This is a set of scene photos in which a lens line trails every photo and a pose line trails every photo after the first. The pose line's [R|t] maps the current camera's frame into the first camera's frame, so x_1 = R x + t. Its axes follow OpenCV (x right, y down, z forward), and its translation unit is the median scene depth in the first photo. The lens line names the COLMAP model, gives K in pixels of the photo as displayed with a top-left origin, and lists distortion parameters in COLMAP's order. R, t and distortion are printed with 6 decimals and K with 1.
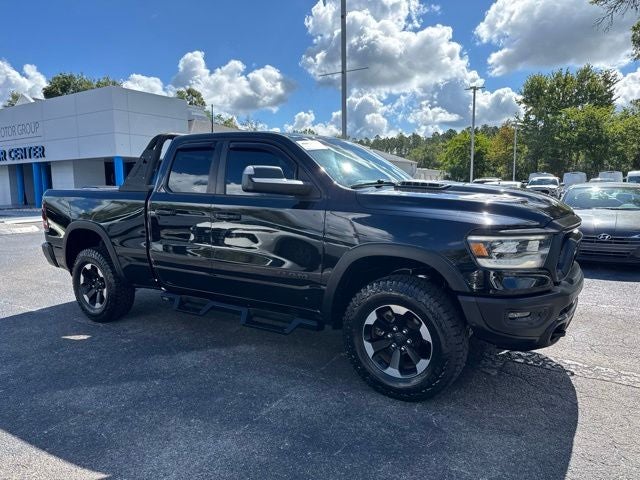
lens RADIAL K [[455.0, 0, 320.0], [0, 455.0, 240.0], [0, 0, 1]] dist [0.072541, -0.103274]
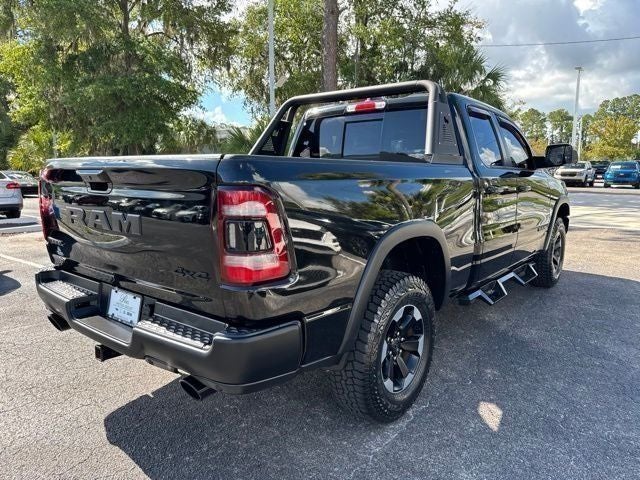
lens RADIAL K [[461.1, 0, 322.2], [0, 461.1, 238.8], [0, 0, 1]] dist [0.007540, -0.001449]
pose [[0.088425, -0.137609, 0.986532, -0.981469], [0.122249, 0.984423, 0.126357, -0.096413], [-0.988553, 0.109430, 0.103870, 1.011196]]
